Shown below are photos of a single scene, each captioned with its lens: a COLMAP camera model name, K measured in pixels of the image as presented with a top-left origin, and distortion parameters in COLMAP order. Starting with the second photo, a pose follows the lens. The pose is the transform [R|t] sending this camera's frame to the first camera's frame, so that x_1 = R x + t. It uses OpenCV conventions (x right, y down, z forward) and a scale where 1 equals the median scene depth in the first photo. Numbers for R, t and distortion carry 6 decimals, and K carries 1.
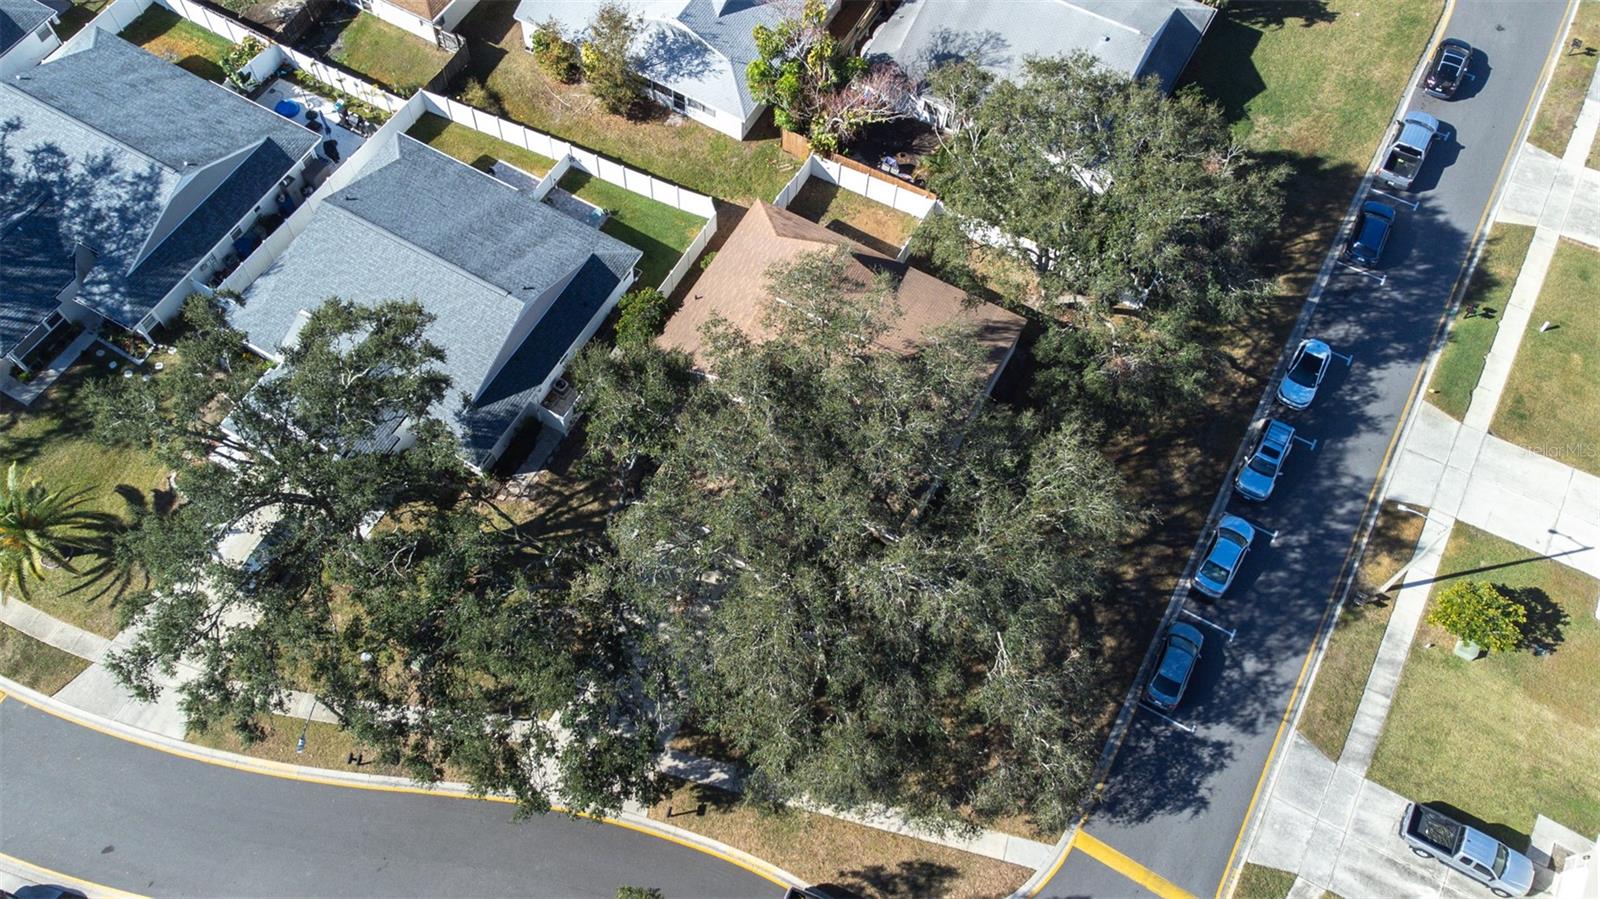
lens RADIAL K [[1273.1, 0, 741.6], [0, 1273.1, 448.9], [0, 0, 1]] dist [0.018938, 0.067232]
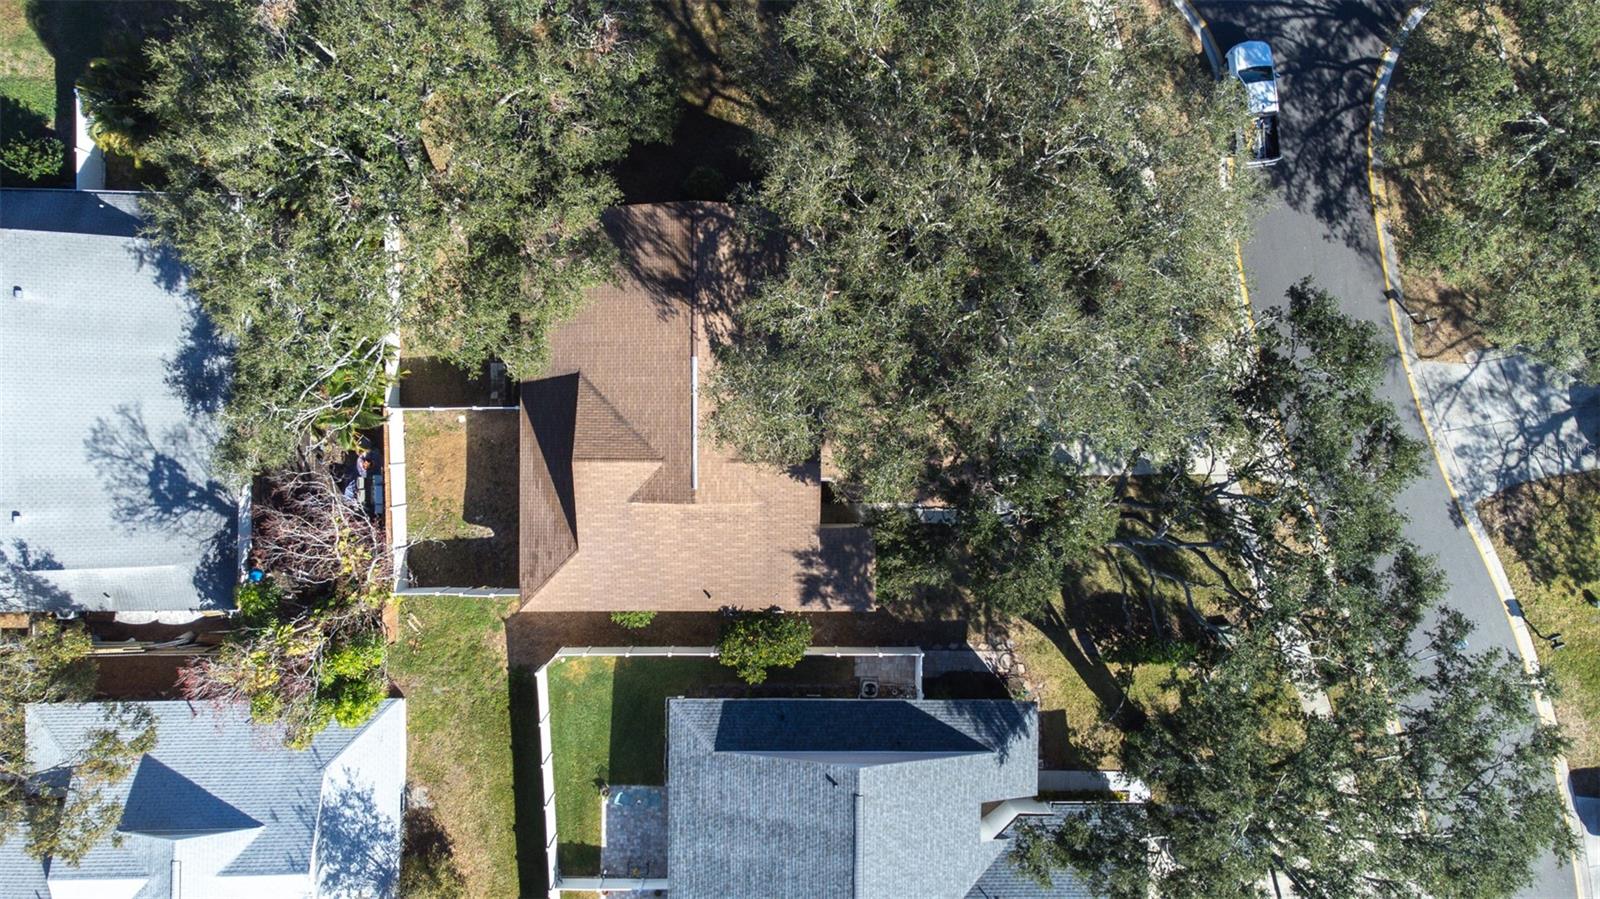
lens RADIAL K [[1197.6, 0, 799.8], [0, 1197.6, 446.7], [0, 0, 1]] dist [0.022214, 0.055569]
pose [[-0.493763, -0.869086, -0.029796, 0.038999], [0.748870, -0.442381, 0.493450, -0.399446], [-0.442032, 0.221334, 0.869264, 0.321499]]
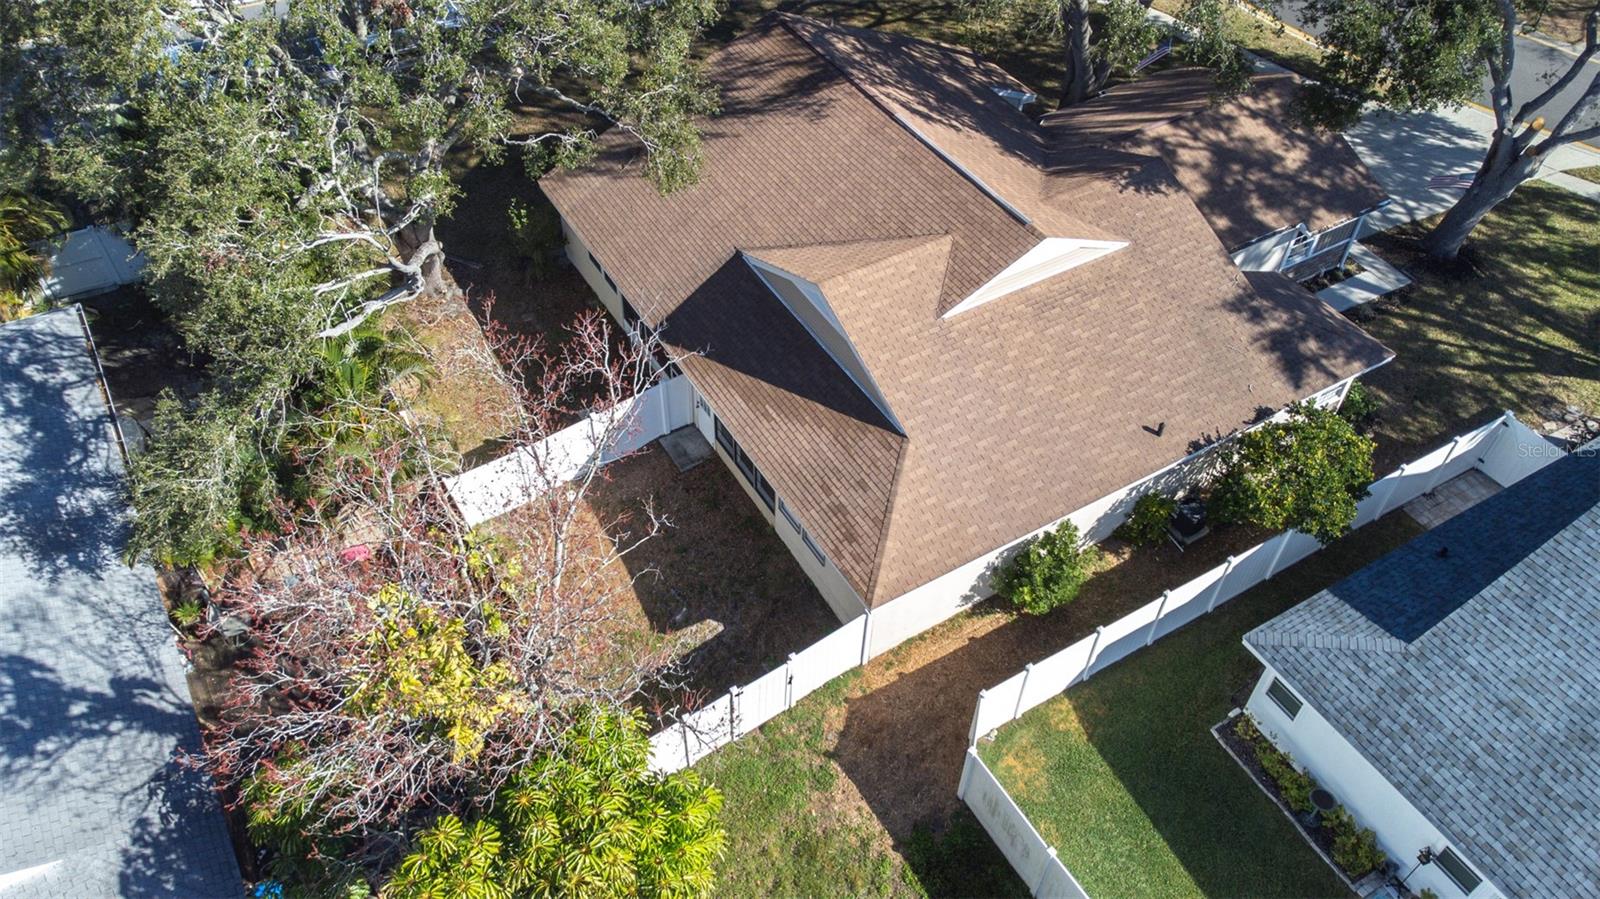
lens RADIAL K [[1197.6, 0, 799.2], [0, 1197.6, 446.1], [0, 0, 1]] dist [0.022214, 0.055569]
pose [[-0.873428, -0.371435, 0.314896, -0.057621], [0.413594, -0.224531, 0.882341, -0.507767], [-0.257028, 0.900901, 0.349735, 0.903445]]
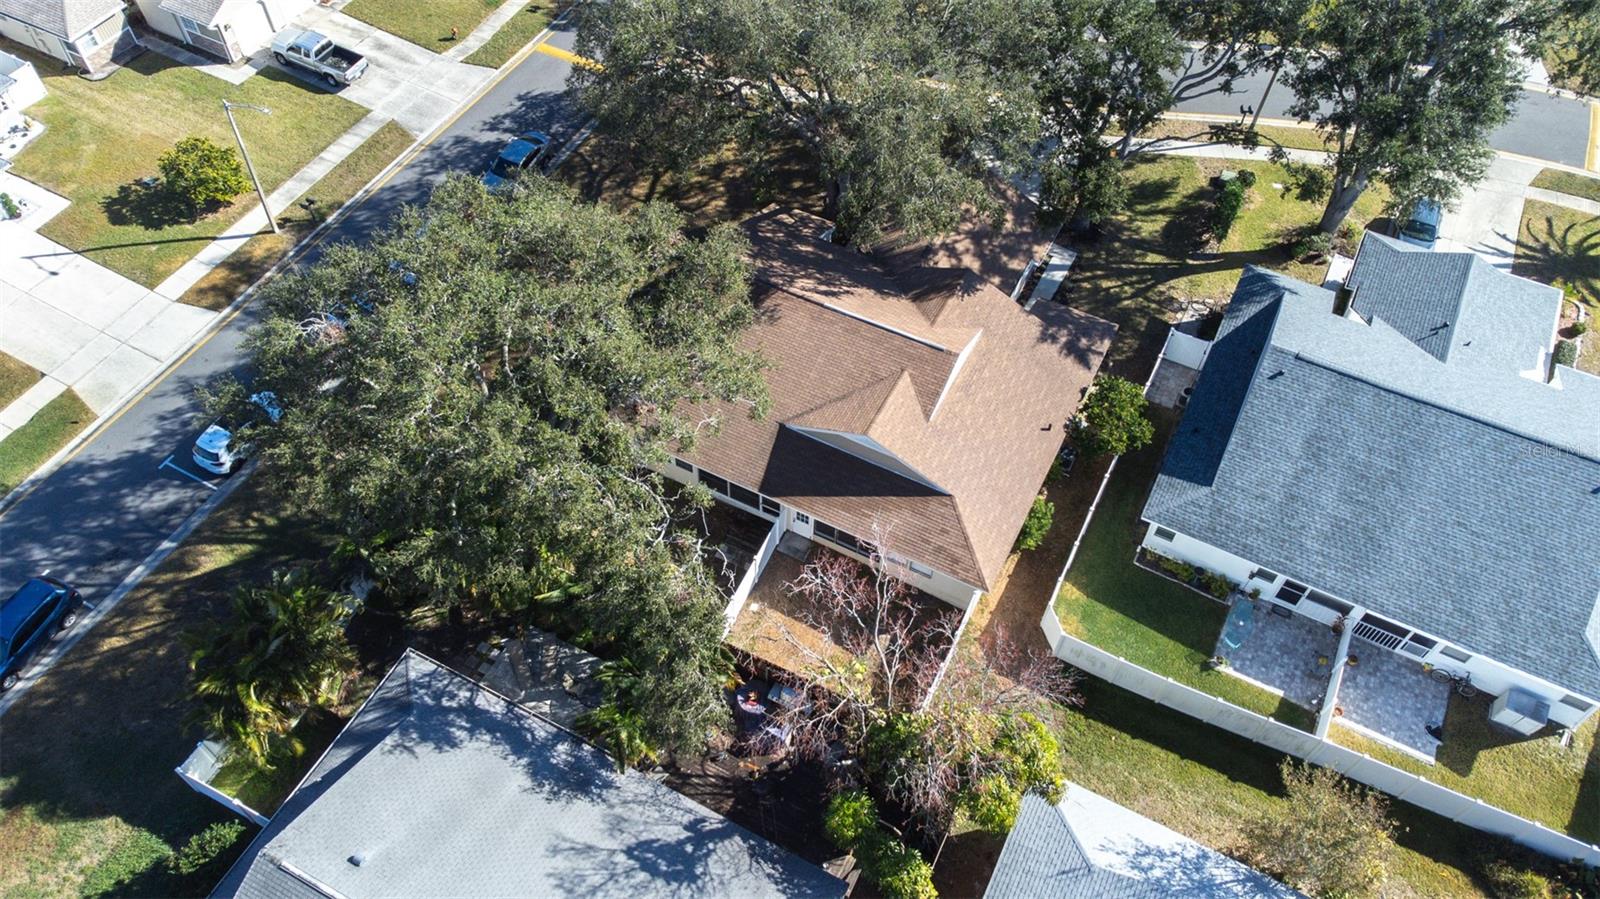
lens RADIAL K [[1197.6, 0, 798.1], [0, 1197.6, 437.4], [0, 0, 1]] dist [0.022214, 0.055569]
pose [[-0.998597, 0.022344, -0.048005, 0.144846], [-0.052947, -0.411266, 0.909976, -0.751172], [0.000590, 0.911241, 0.411872, 0.720591]]
